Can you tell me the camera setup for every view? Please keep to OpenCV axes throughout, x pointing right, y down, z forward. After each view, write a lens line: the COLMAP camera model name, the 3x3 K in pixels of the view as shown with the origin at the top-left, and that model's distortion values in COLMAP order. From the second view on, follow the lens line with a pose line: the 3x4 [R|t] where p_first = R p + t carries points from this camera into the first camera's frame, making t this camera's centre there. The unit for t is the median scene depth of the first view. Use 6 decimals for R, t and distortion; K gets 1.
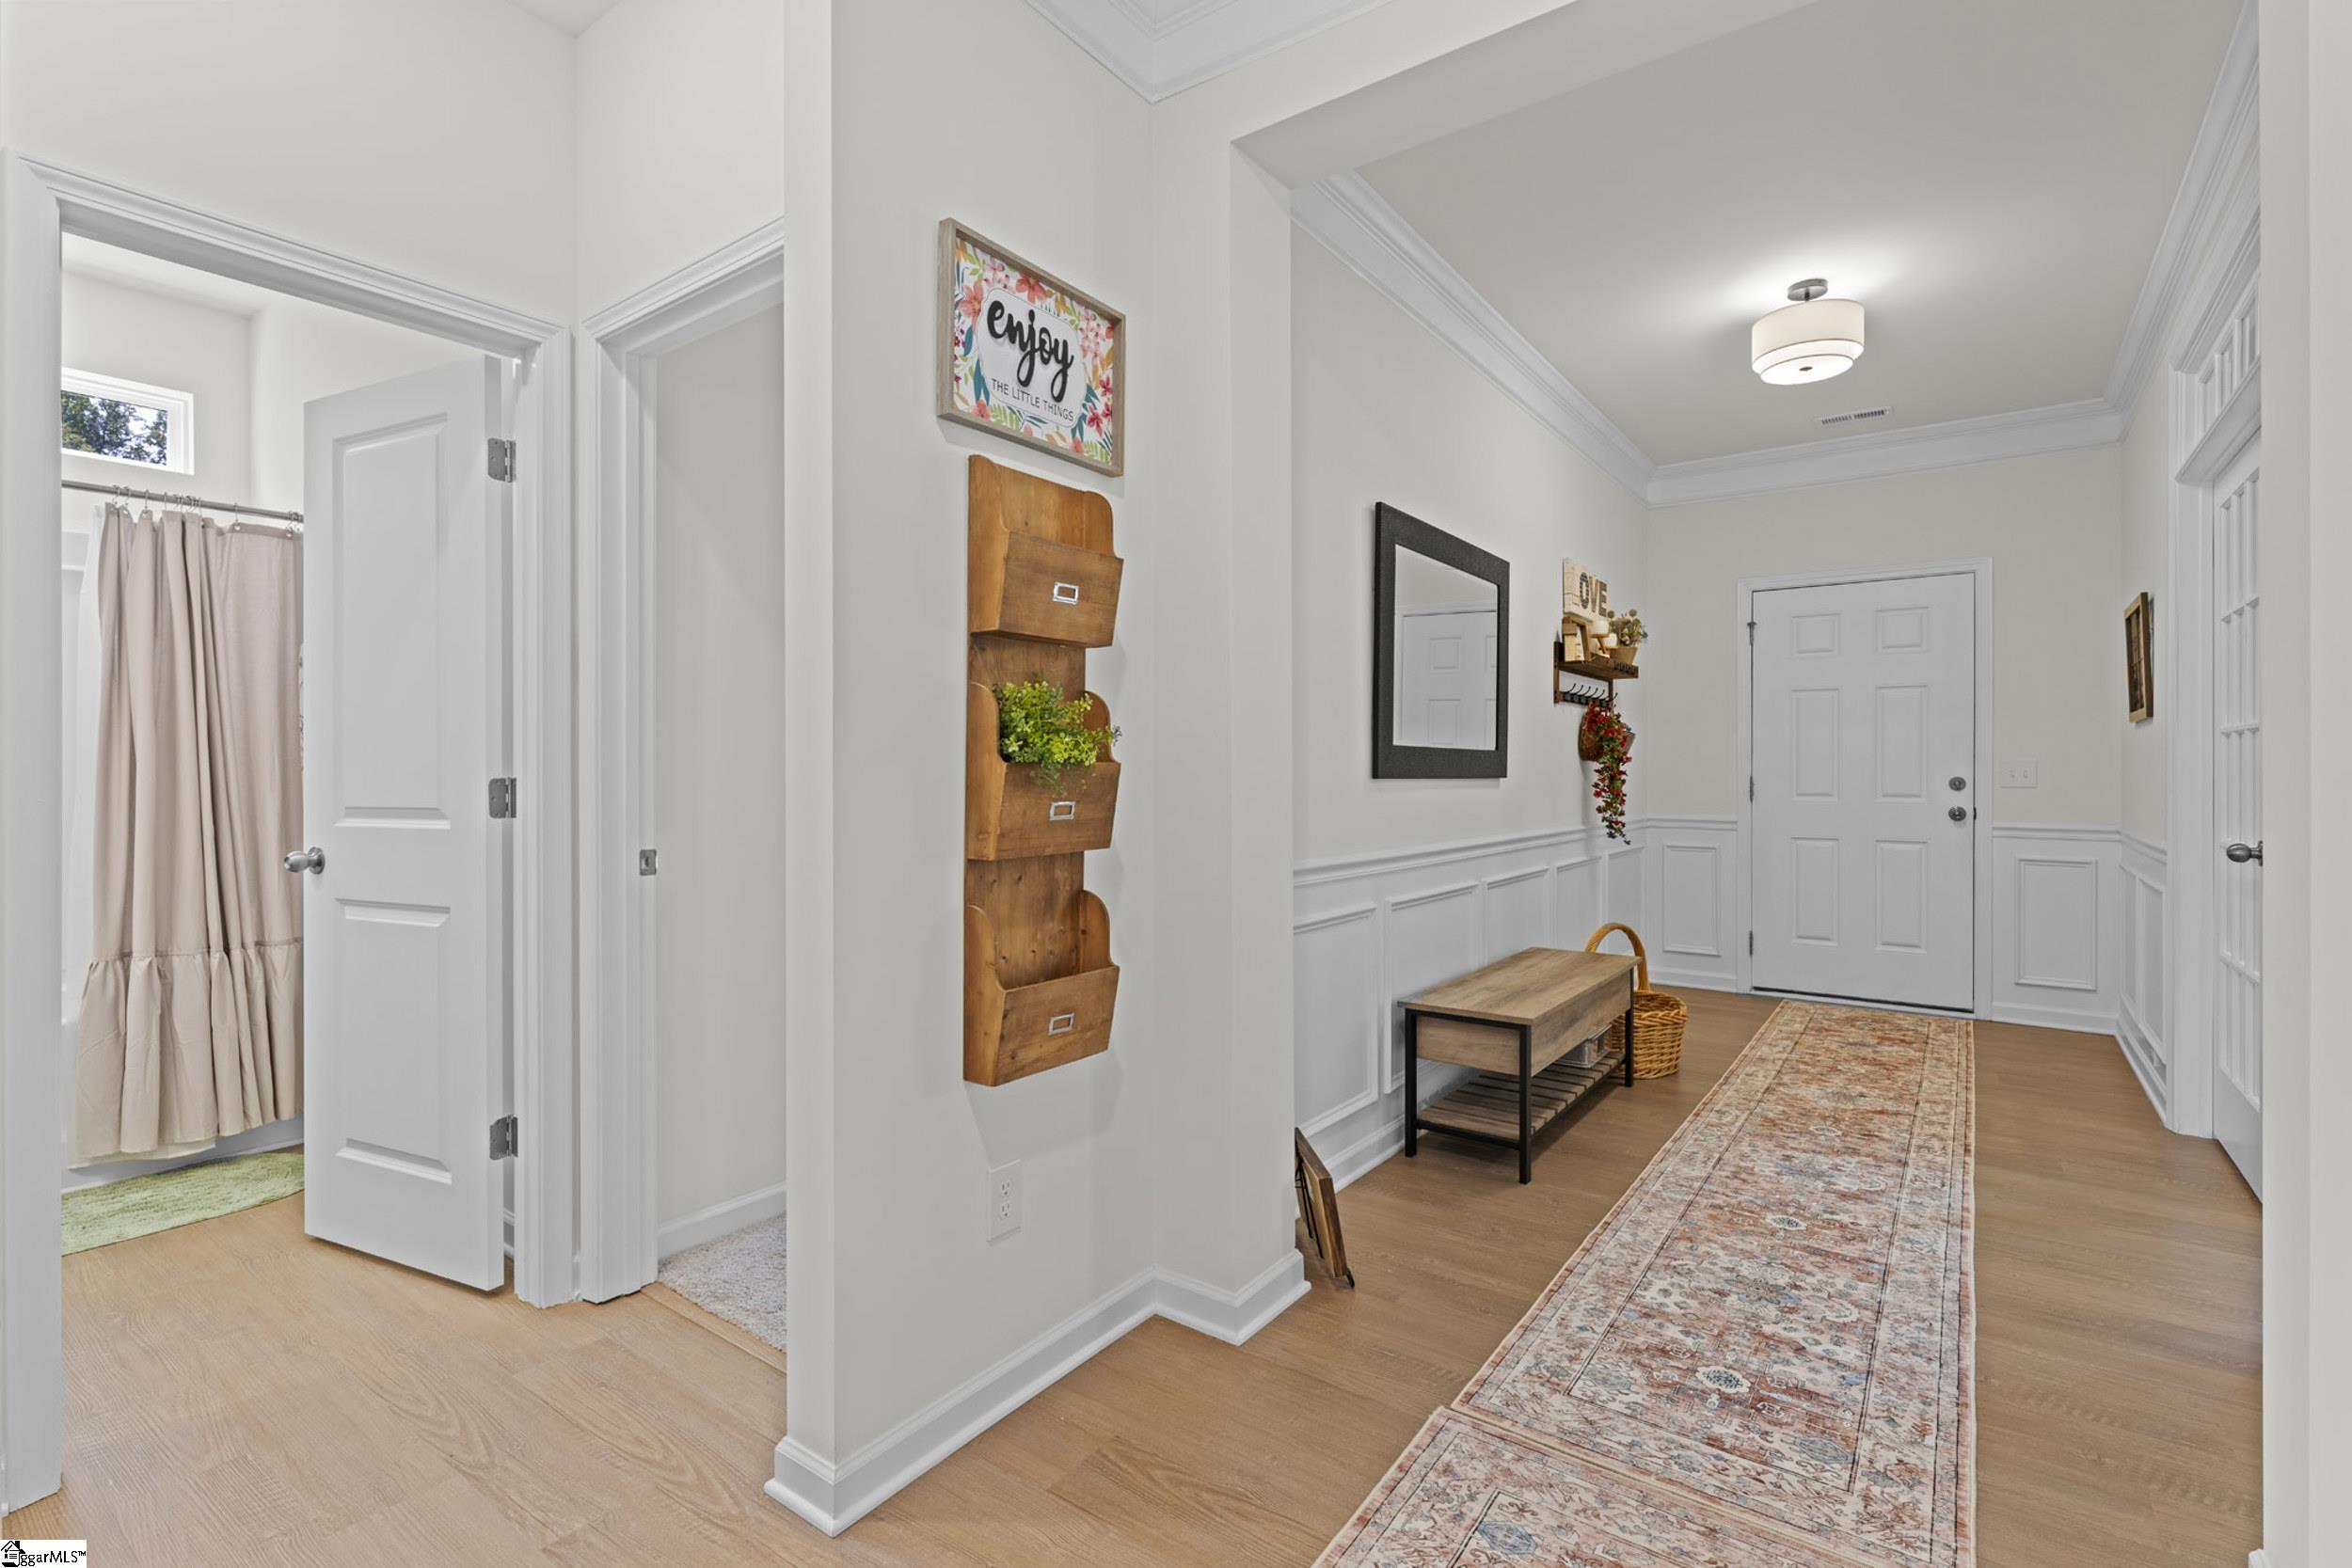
lens RADIAL K [[1073.3, 0, 1176.0], [0, 1073.3, 784.0], [0, 0, 1]] dist [-0.001757, -0.000304]
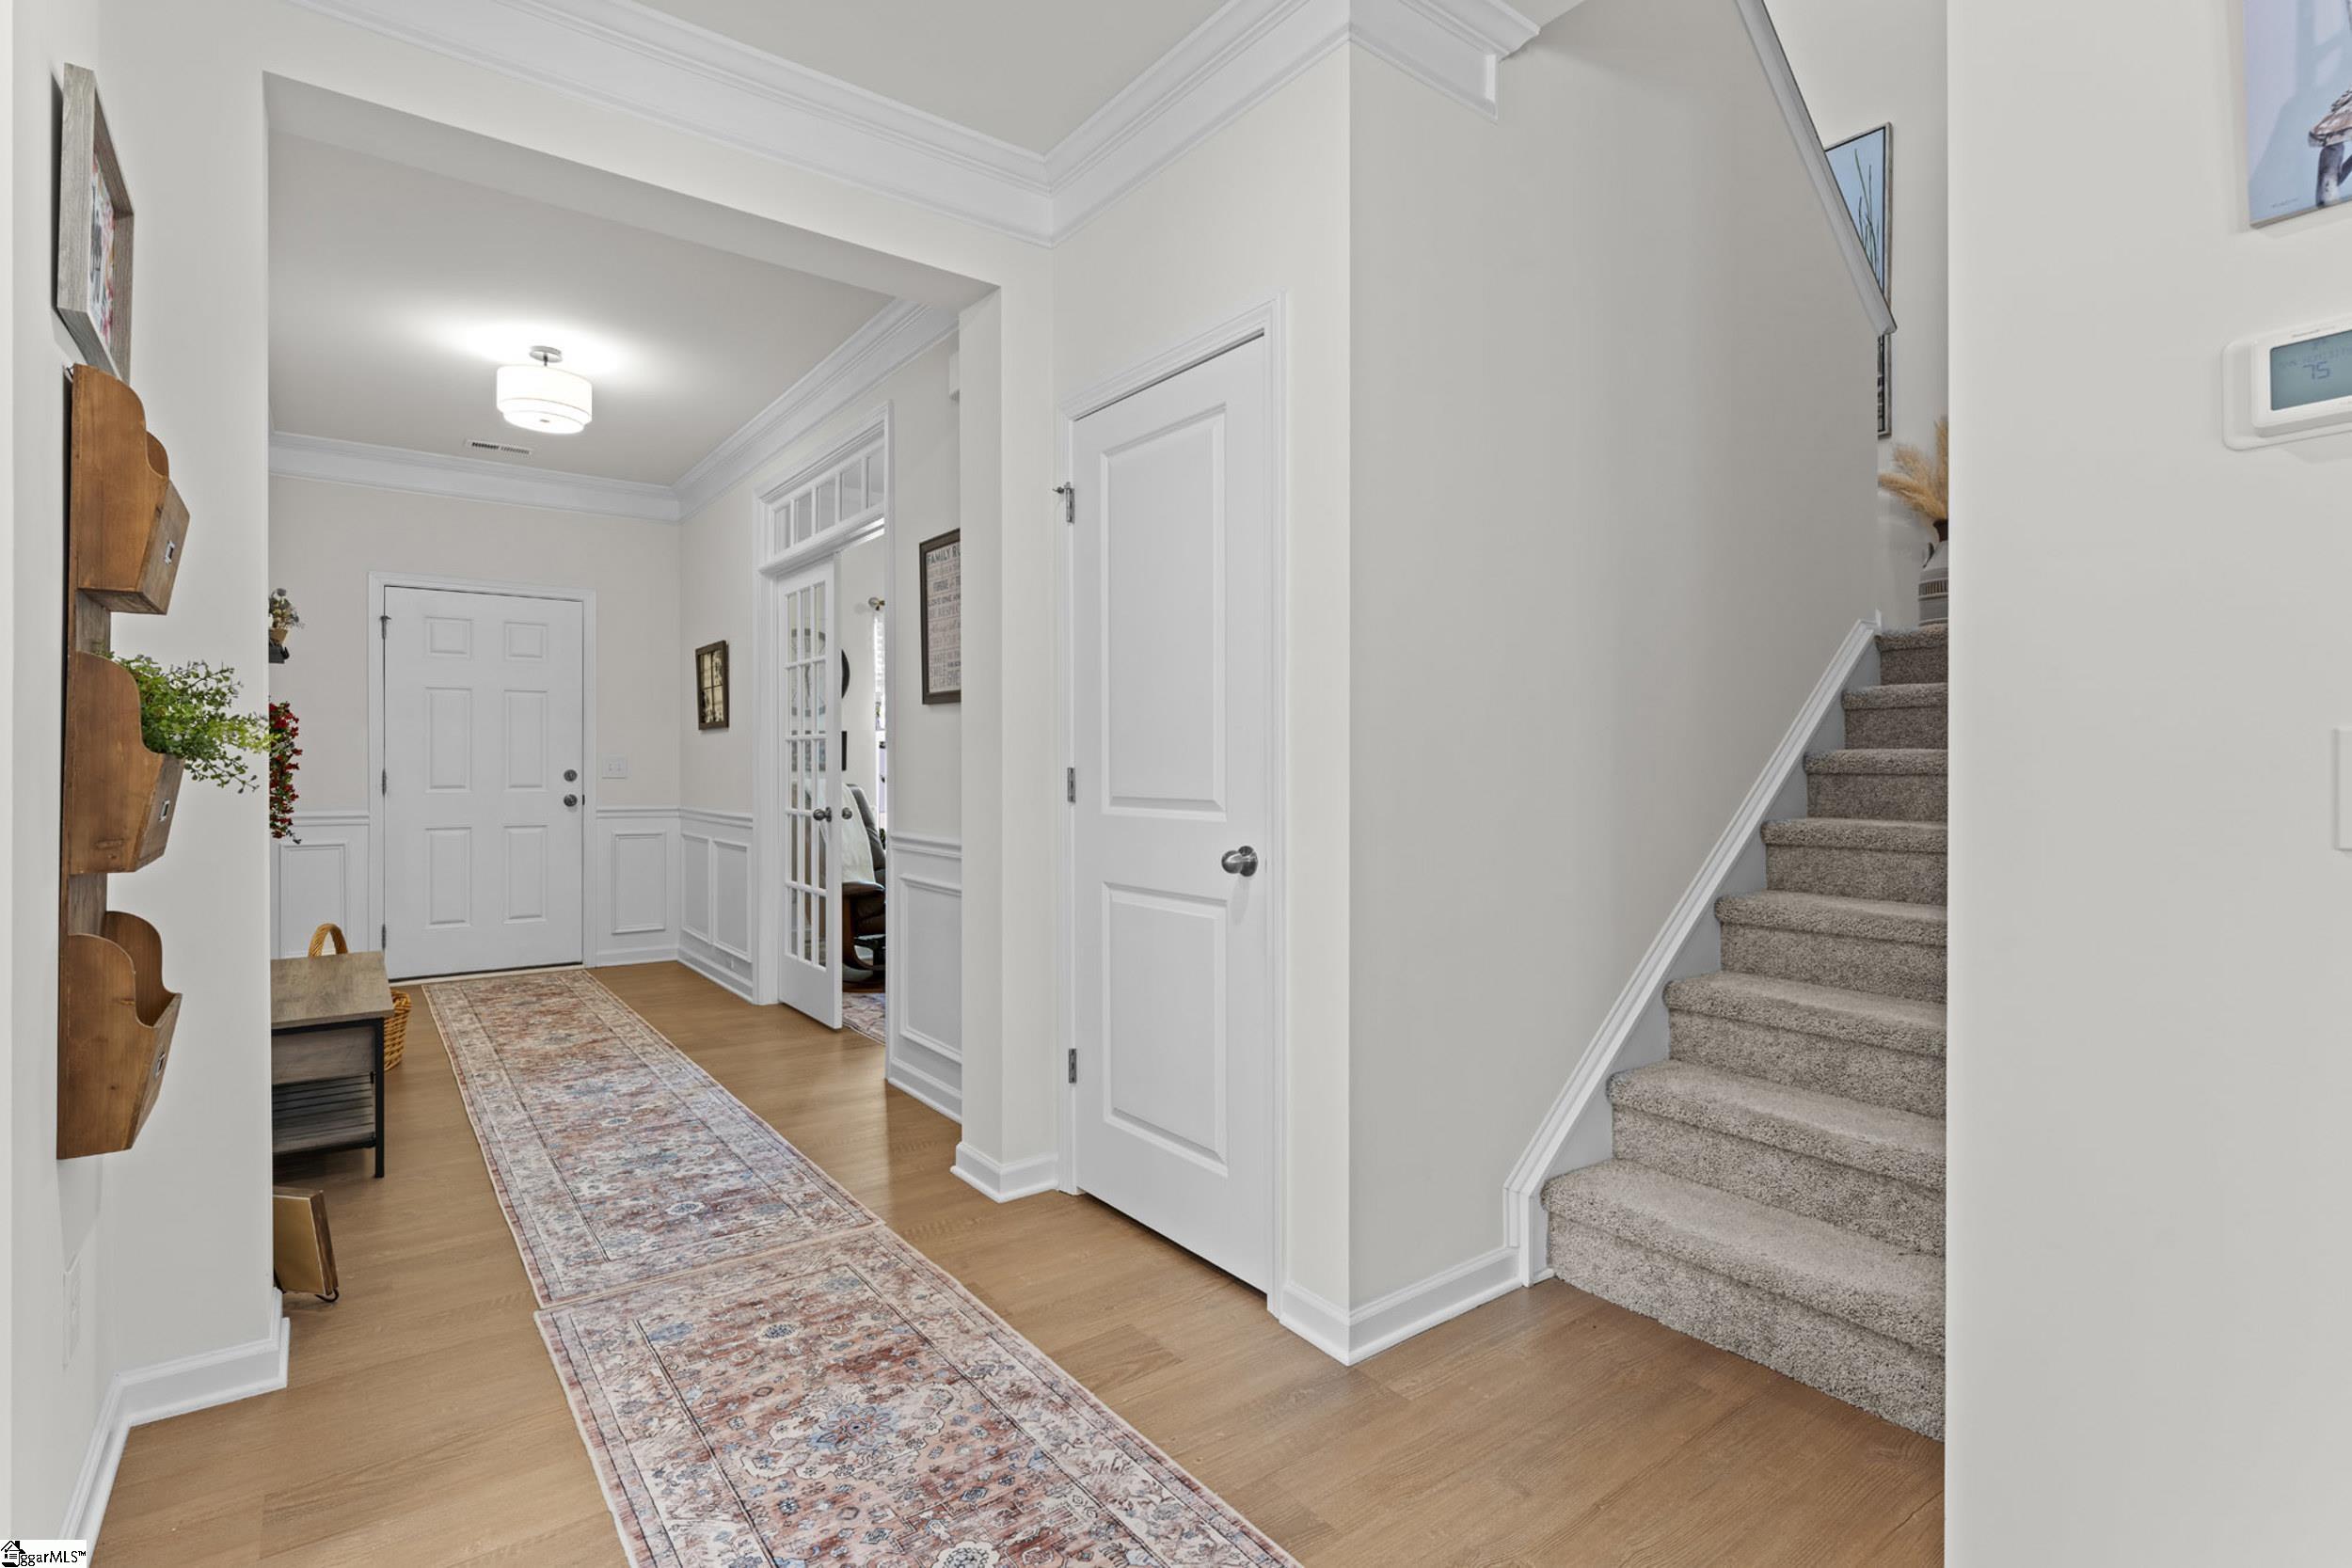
lens RADIAL K [[1119.4, 0, 1176.0], [0, 1119.4, 784.0], [0, 0, 1]] dist [-0.000821, -0.000027]
pose [[0.281265, -0.015181, 0.959510, -0.375270], [0.011627, 0.999855, 0.012412, 0.002273], [-0.959560, 0.007665, 0.281401, -0.003455]]
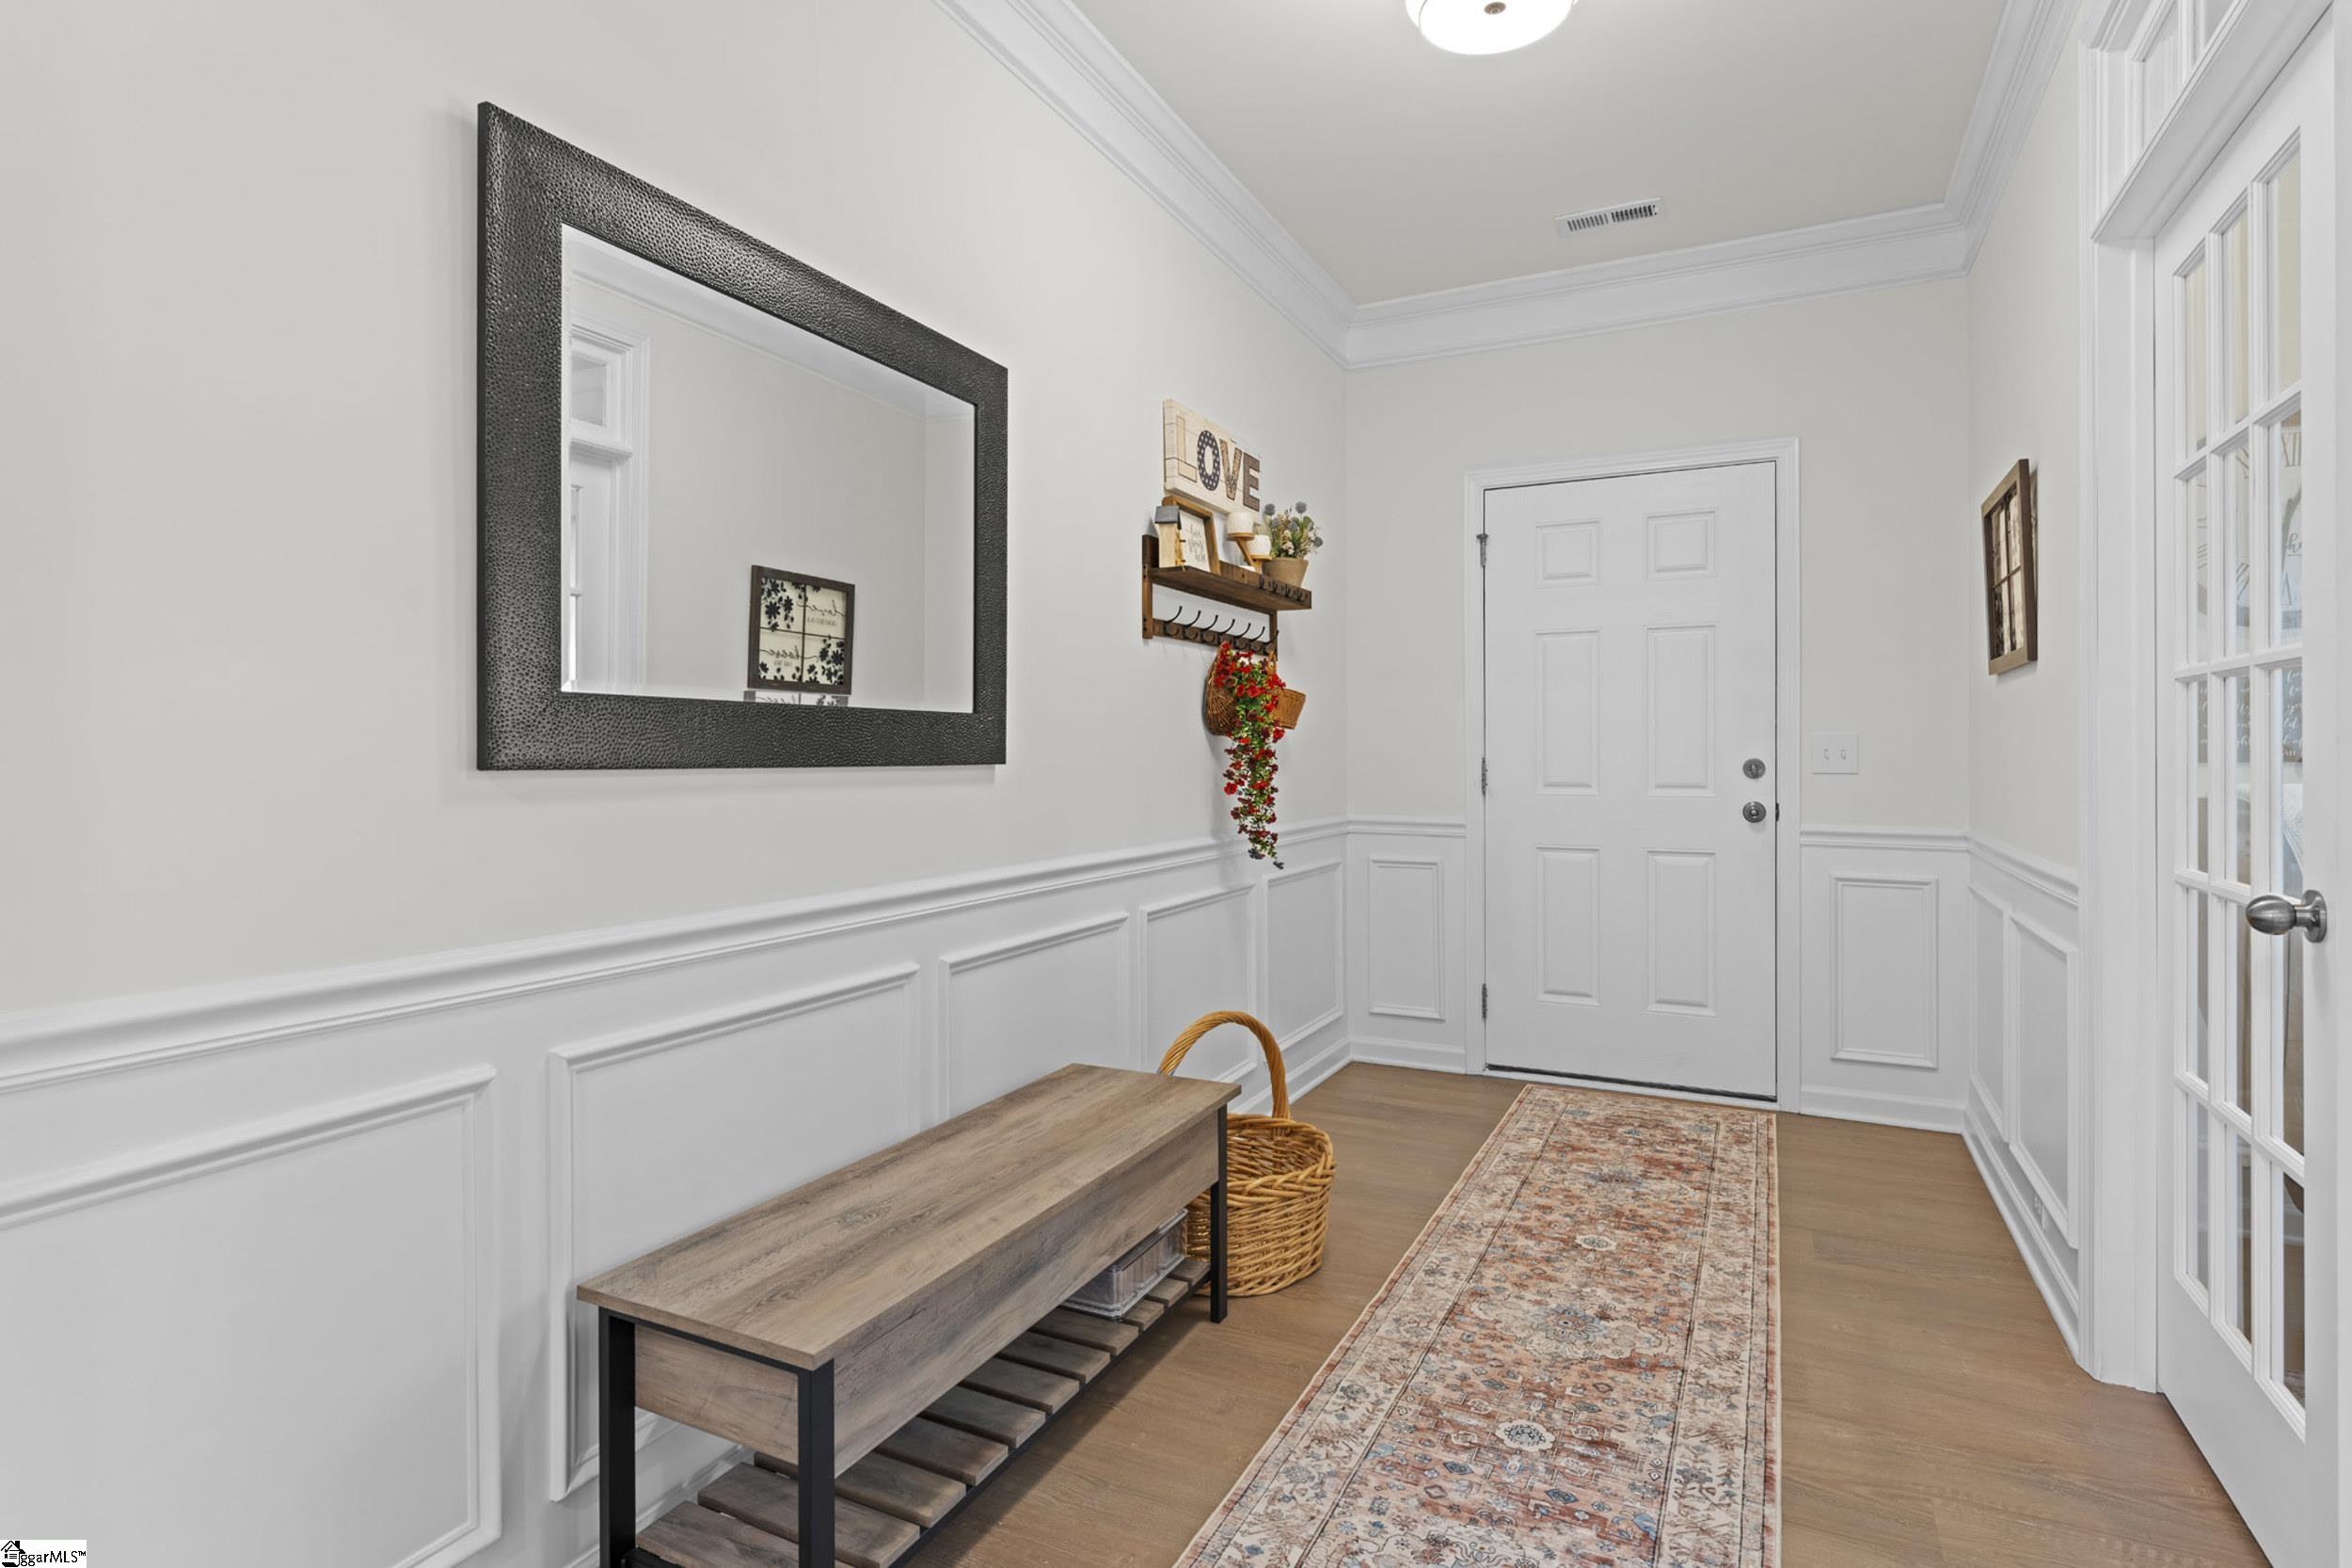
lens RADIAL K [[1166.5, 0, 1186.4], [0, 1166.5, 768.4], [0, 0, 1]] dist [0.001661, 0.000193]
pose [[0.985083, -0.005229, 0.172002, 0.319193], [0.005080, 0.999986, 0.001311, -0.004143], [-0.172006, -0.000418, 0.985096, 0.430014]]
